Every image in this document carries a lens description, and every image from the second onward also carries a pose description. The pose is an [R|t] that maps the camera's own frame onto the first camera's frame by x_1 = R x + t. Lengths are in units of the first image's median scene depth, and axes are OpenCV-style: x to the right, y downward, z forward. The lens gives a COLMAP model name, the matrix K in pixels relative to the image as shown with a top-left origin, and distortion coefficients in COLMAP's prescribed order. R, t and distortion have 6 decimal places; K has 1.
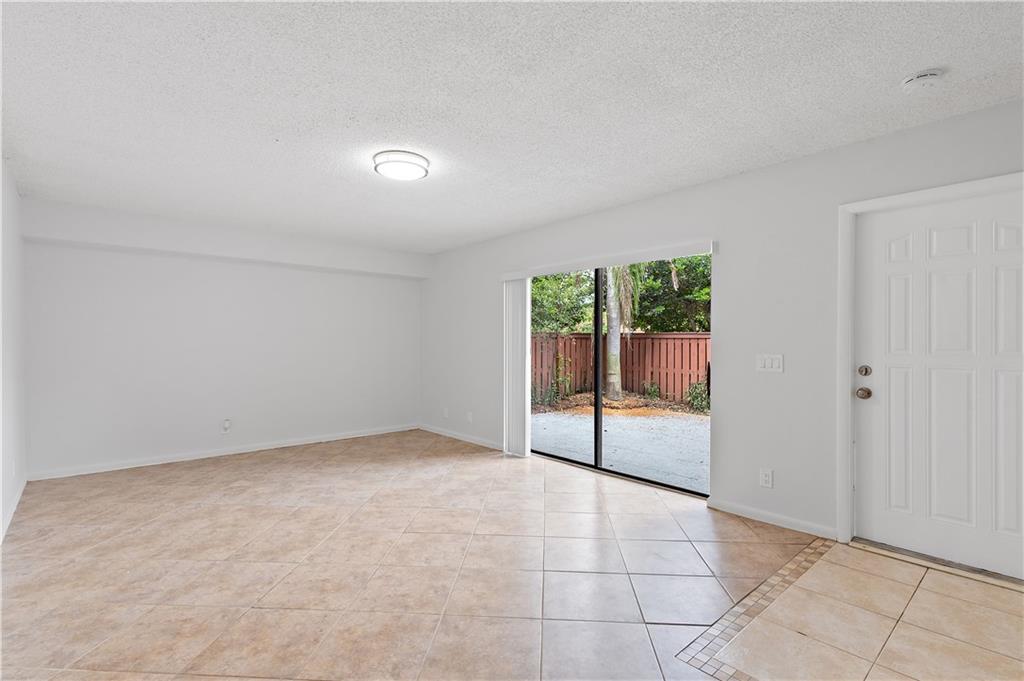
lens RADIAL K [[489.4, 0, 517.7], [0, 489.4, 344.6], [0, 0, 1]] dist [0.016851, -0.000182]
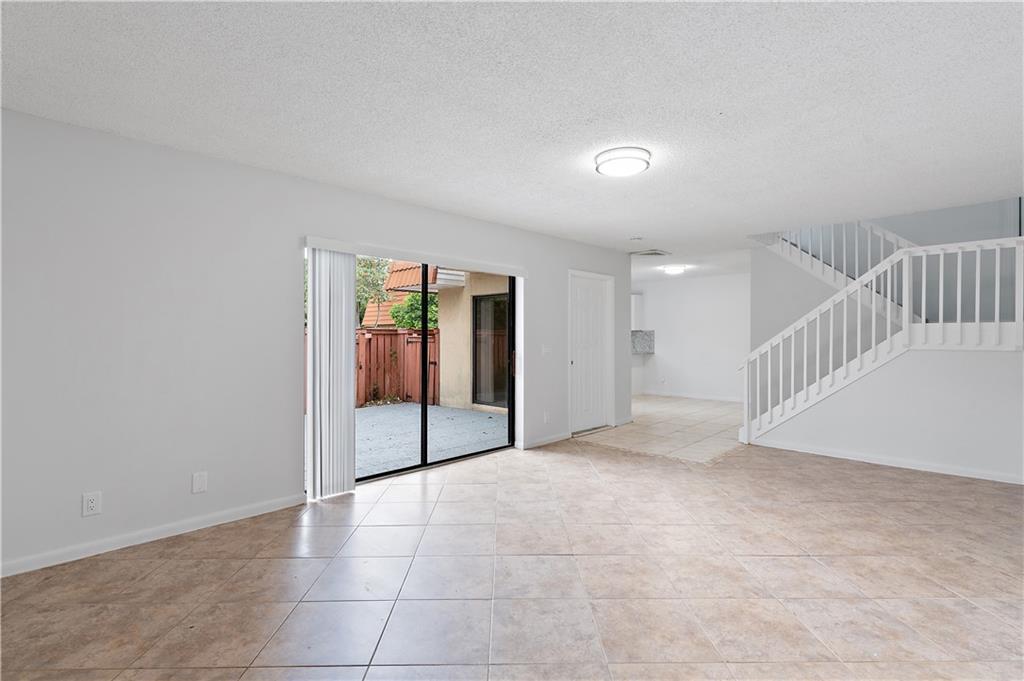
lens RADIAL K [[489.4, 0, 515.3], [0, 489.4, 344.1], [0, 0, 1]] dist [0.016851, -0.000182]
pose [[-0.090226, -0.013241, 0.995833, -1.491581], [0.006916, 0.999879, 0.013922, -0.007073], [-0.995897, 0.008143, -0.090124, 1.627140]]
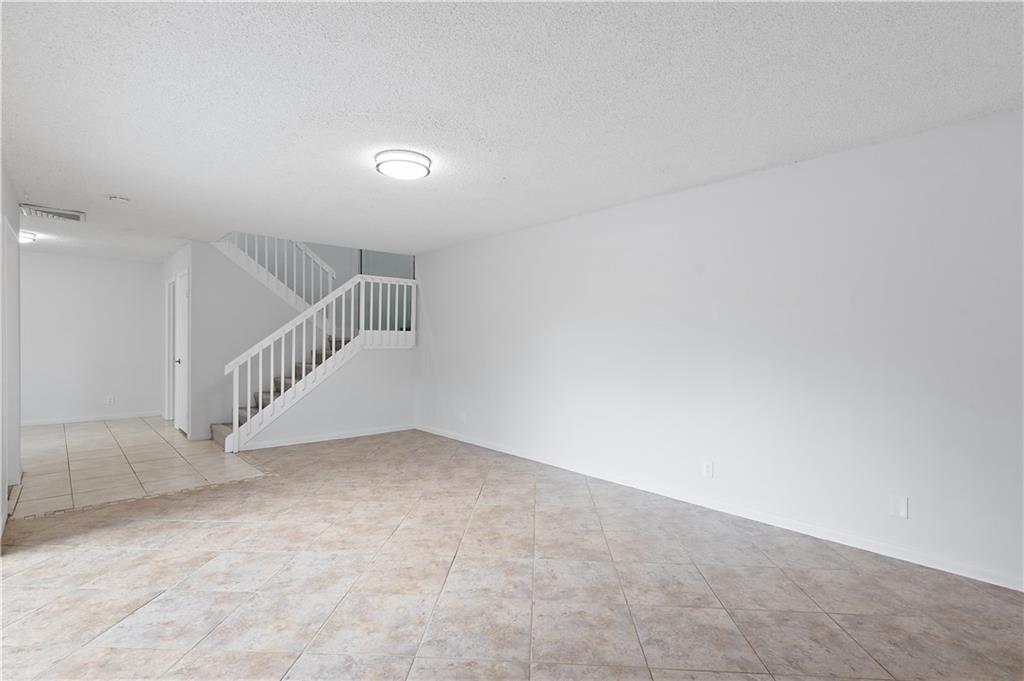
lens RADIAL K [[489.4, 0, 515.2], [0, 489.4, 335.8], [0, 0, 1]] dist [0.016851, -0.000182]
pose [[-0.999898, -0.005873, -0.012981, -0.565490], [-0.005917, 0.999977, 0.003354, -0.029103], [0.012961, 0.003430, -0.999910, 2.504557]]
